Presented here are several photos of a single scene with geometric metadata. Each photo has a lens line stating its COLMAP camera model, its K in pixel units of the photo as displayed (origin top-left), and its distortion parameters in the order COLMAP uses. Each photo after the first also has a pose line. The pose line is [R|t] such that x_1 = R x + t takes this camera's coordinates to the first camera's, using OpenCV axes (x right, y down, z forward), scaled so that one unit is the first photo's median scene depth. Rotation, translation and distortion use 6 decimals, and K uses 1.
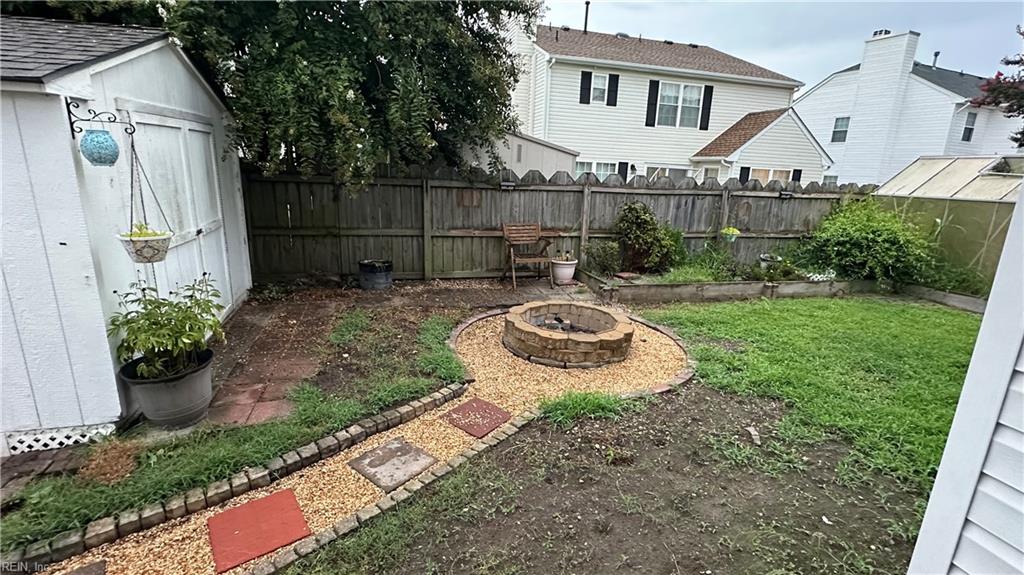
lens RADIAL K [[479.5, 0, 509.4], [0, 479.5, 285.8], [0, 0, 1]] dist [0.002282, 0.000368]
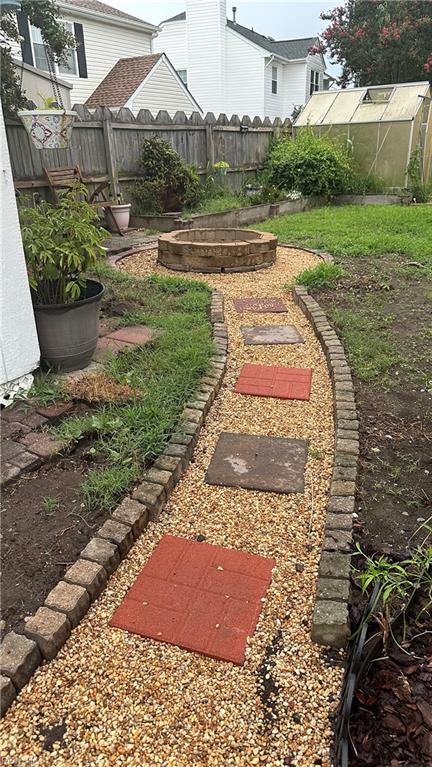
lens RADIAL K [[549.1, 0, 216.0], [0, 549.1, 383.5], [0, 0, 1]] dist [0.083663, -0.116999]
pose [[0.739934, -0.310426, 0.596769, -0.671785], [0.210491, 0.949449, 0.232894, 0.088572], [-0.638898, -0.046712, 0.767872, 0.054929]]
